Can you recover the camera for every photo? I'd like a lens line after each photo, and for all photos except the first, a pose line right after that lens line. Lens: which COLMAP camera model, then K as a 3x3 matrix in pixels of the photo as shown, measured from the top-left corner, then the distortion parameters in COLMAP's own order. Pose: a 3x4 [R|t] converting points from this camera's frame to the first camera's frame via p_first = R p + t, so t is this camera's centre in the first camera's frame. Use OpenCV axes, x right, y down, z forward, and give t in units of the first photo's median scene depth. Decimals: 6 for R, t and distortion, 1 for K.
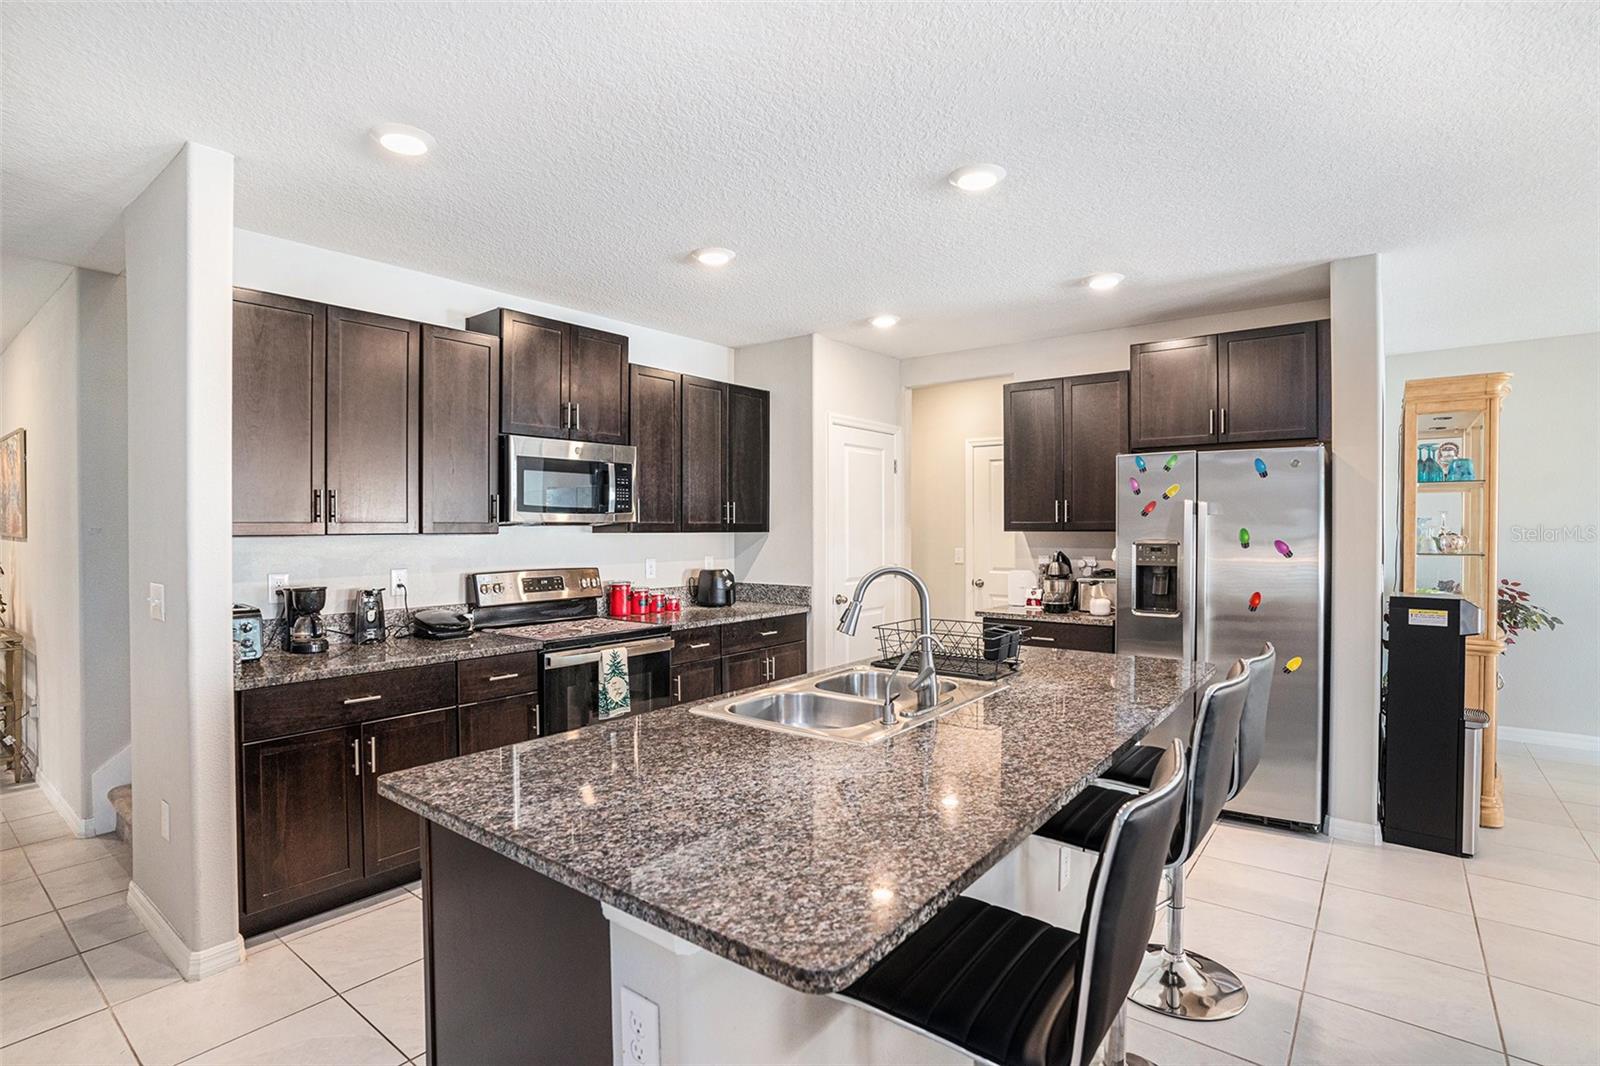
lens RADIAL K [[779.6, 0, 788.7], [0, 779.6, 514.1], [0, 0, 1]] dist [-0.064794, 0.030644]
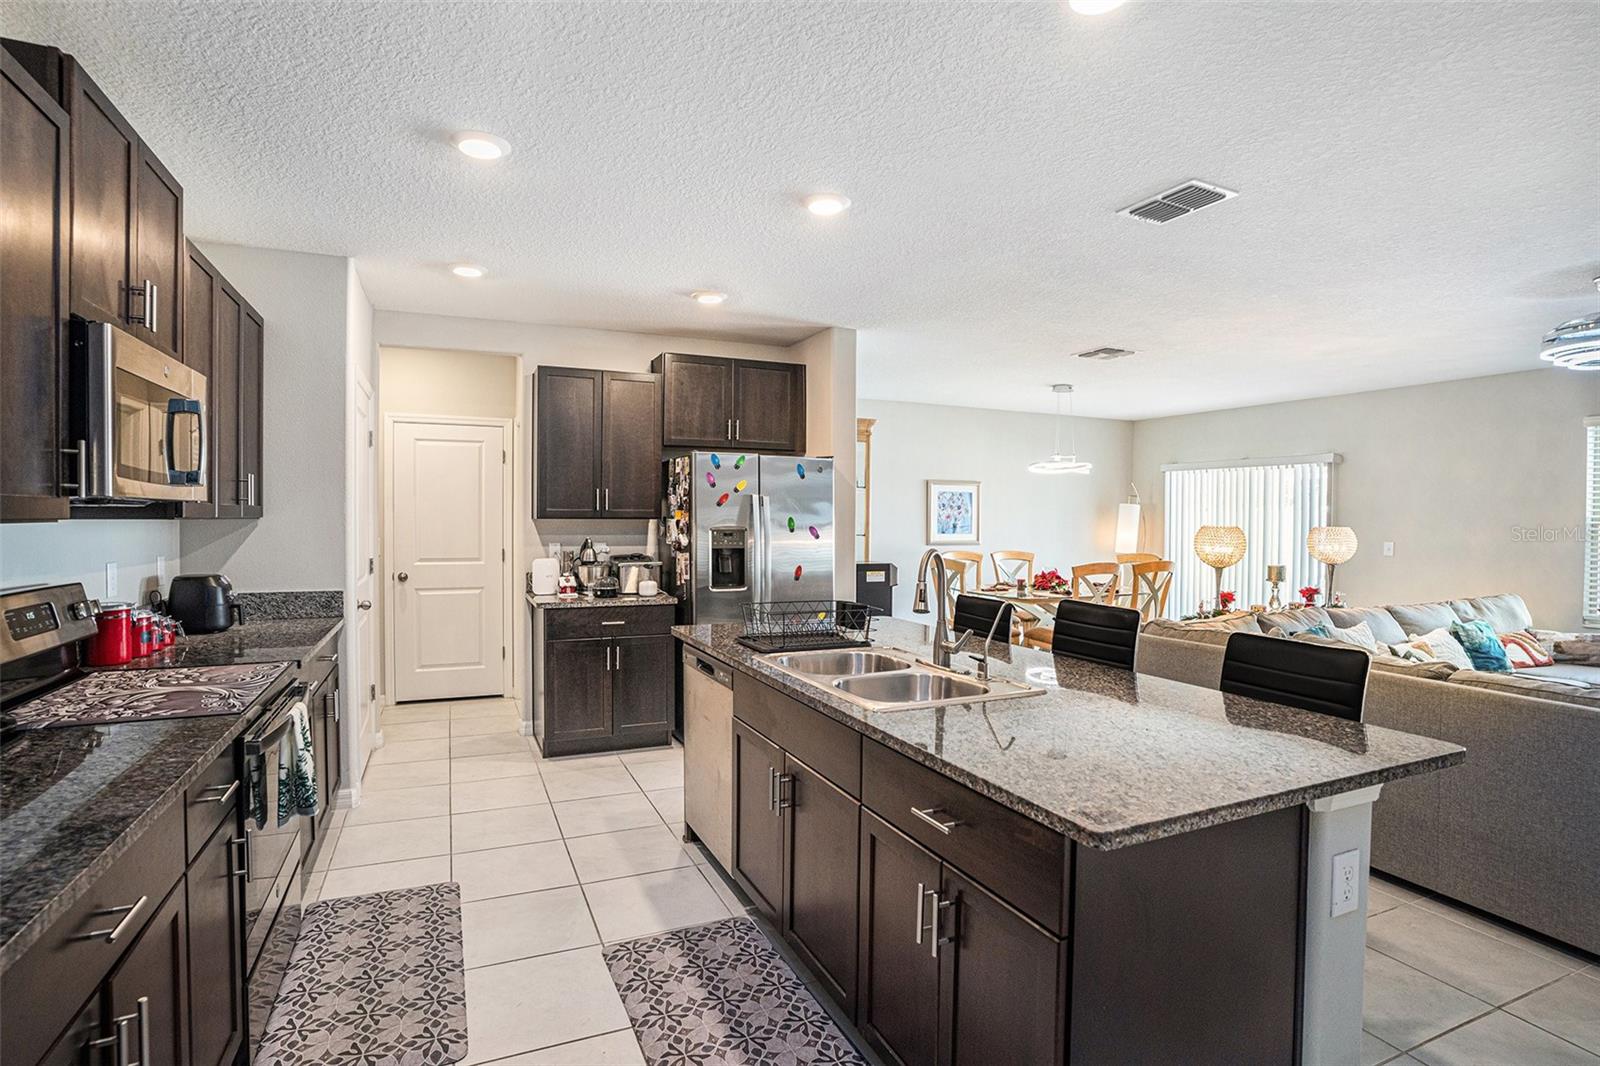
lens RADIAL K [[779.6, 0, 788.7], [0, 779.6, 514.1], [0, 0, 1]] dist [-0.064794, 0.030644]
pose [[0.488037, 0.007846, 0.872787, -0.522236], [-0.022534, 0.999740, 0.003613, 0.008264], [-0.872532, -0.021431, 0.488087, 0.338290]]
